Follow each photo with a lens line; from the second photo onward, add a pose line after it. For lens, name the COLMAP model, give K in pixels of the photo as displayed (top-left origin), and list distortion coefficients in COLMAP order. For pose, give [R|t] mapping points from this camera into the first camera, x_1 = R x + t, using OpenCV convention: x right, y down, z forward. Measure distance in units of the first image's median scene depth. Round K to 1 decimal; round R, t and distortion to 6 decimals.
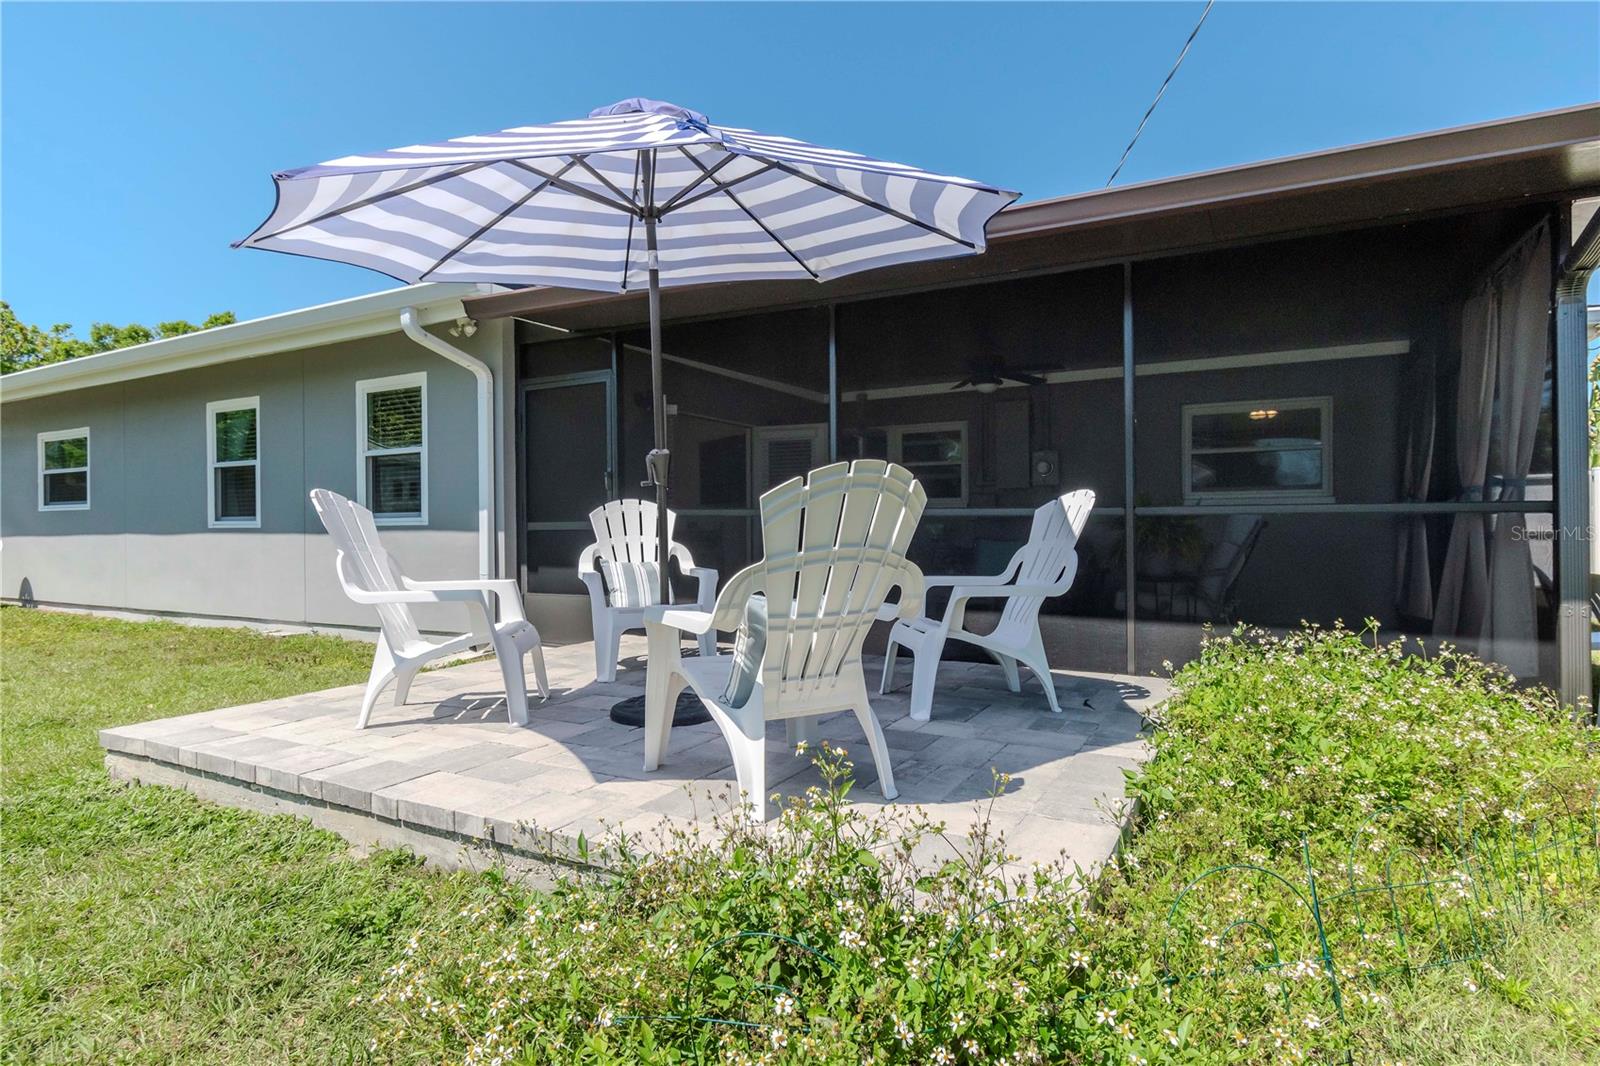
lens RADIAL K [[822.5, 0, 800.0], [0, 822.5, 533.0], [0, 0, 1]] dist [-0.009221, -0.000611]
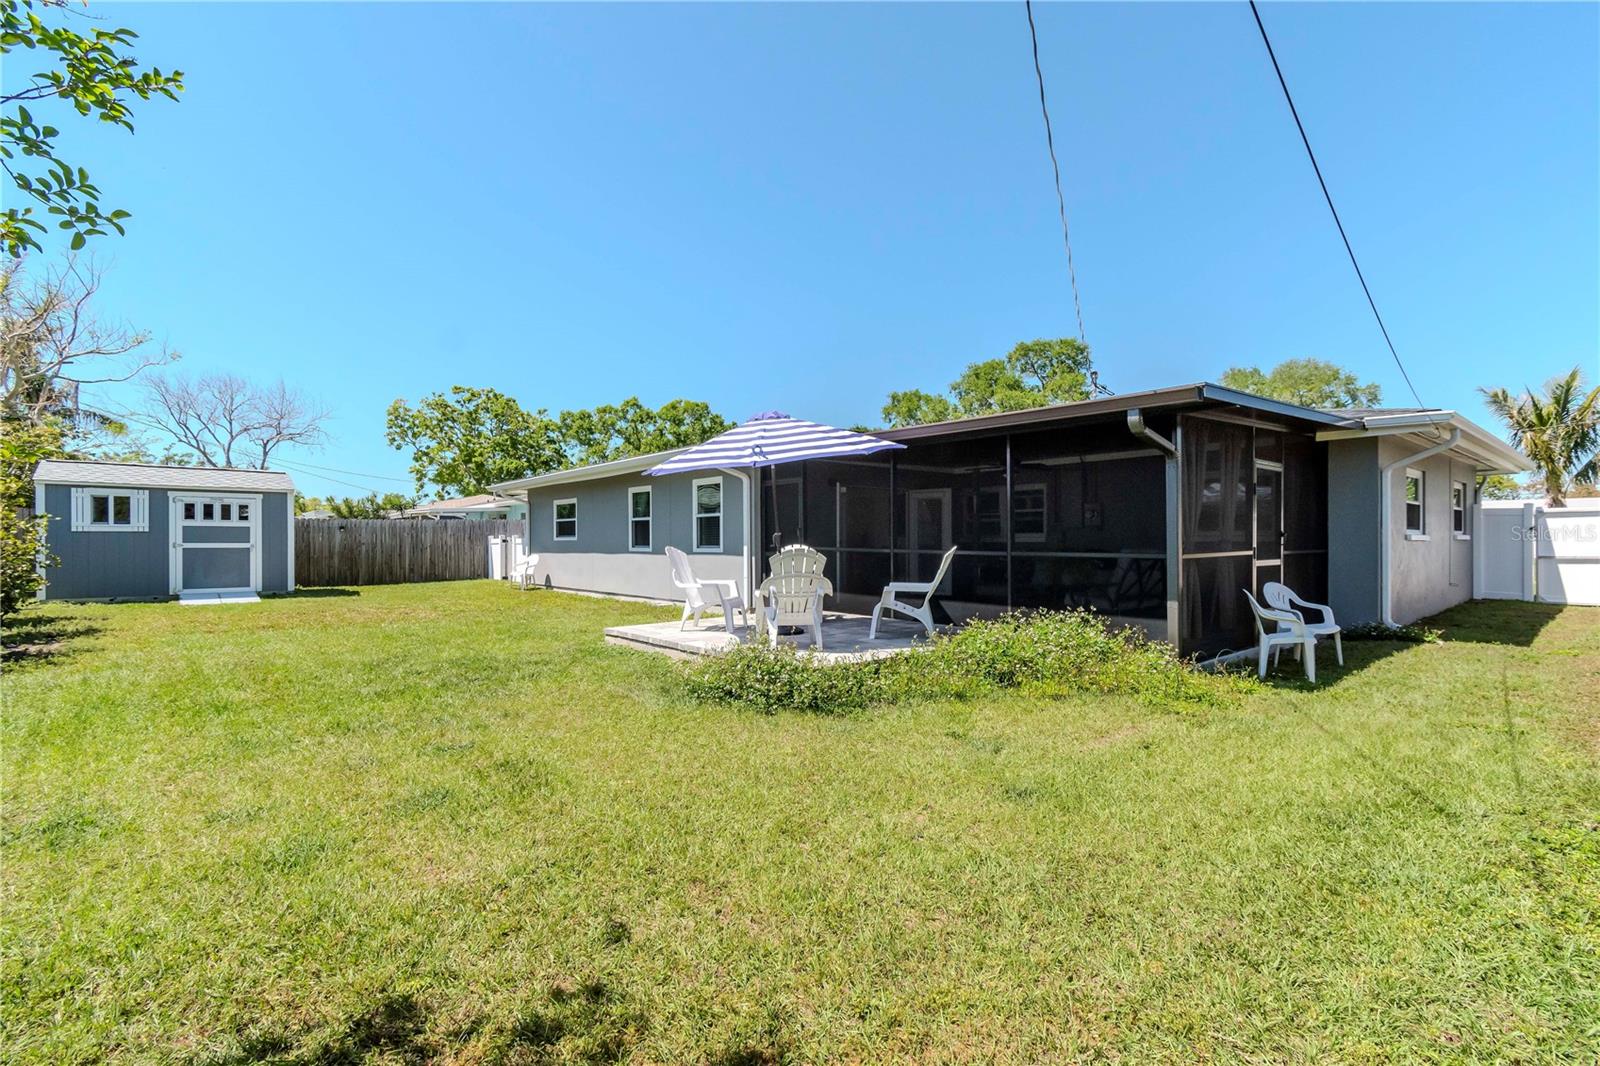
lens RADIAL K [[709.1, 0, 800.0], [0, 709.1, 533.0], [0, 0, 1]] dist [0.000515, -0.000219]
pose [[0.929460, -0.003027, -0.368911, 0.353437], [-0.001991, 0.999911, -0.013220, -0.033412], [0.368918, 0.013022, 0.929371, -0.530155]]
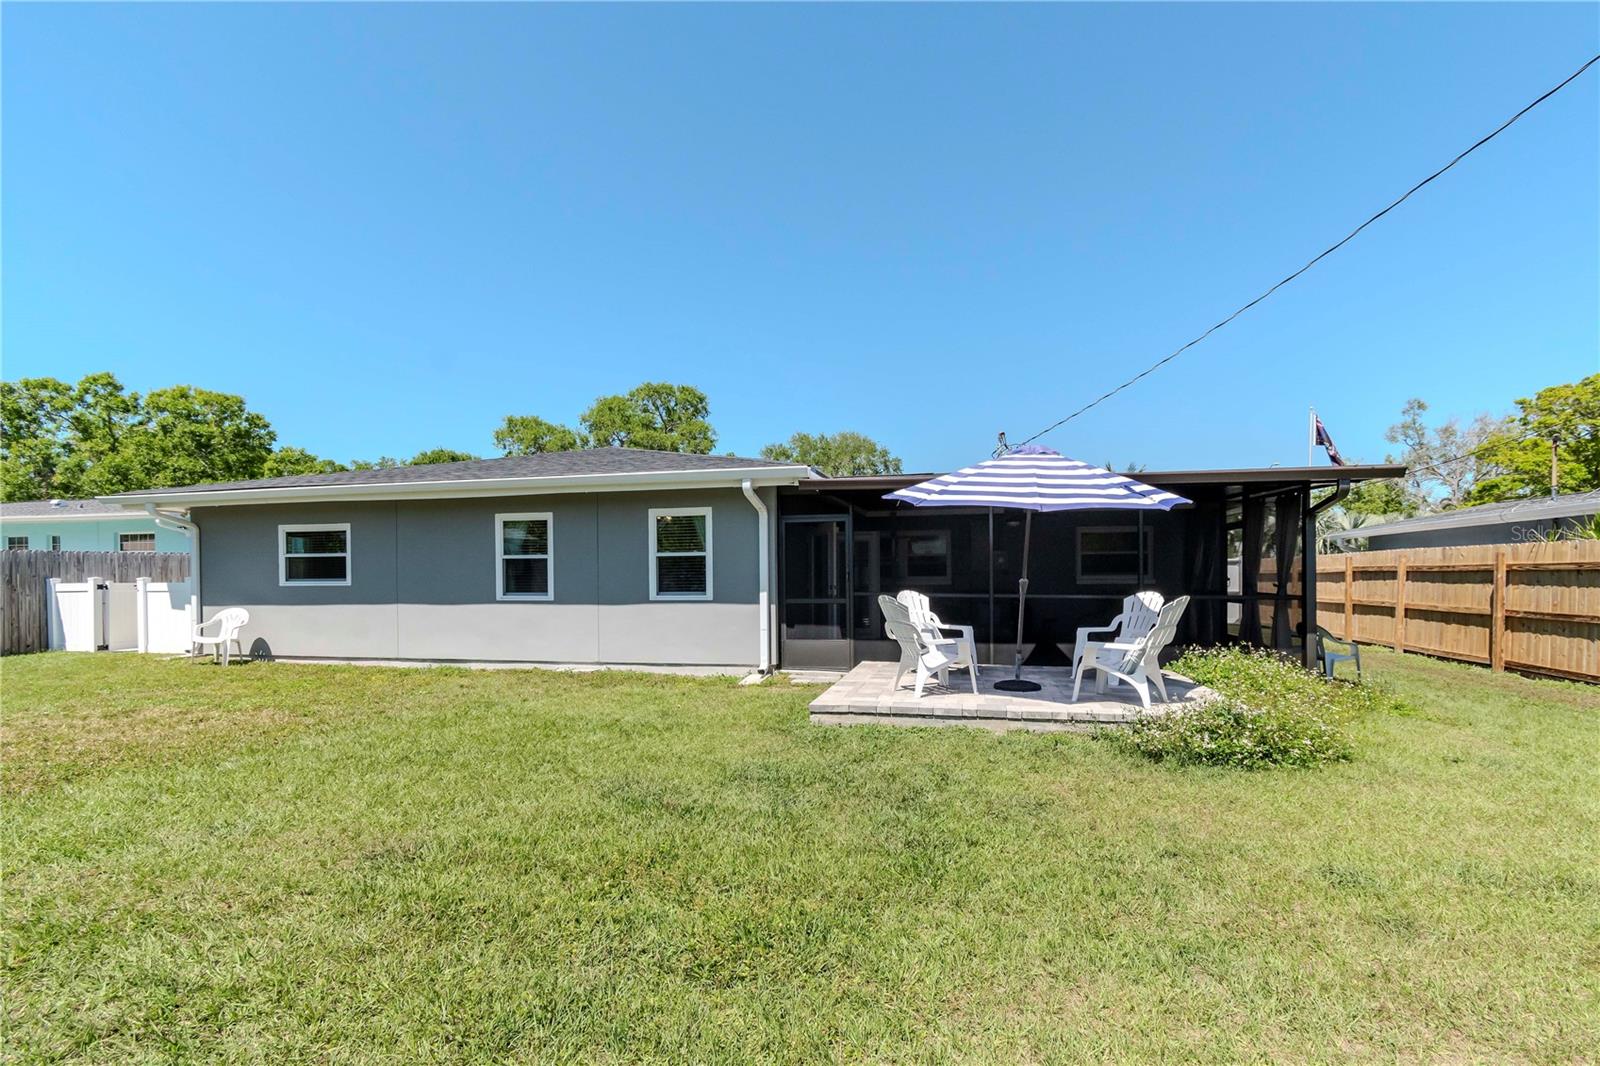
lens RADIAL K [[716.9, 0, 780.3], [0, 716.9, 575.9], [0, 0, 1]] dist [0.001367, 0.000552]
pose [[0.969880, -0.001336, 0.243578, -0.653956], [0.003240, 0.999967, -0.007418, -0.045366], [-0.243560, 0.007984, 0.969853, -0.418927]]
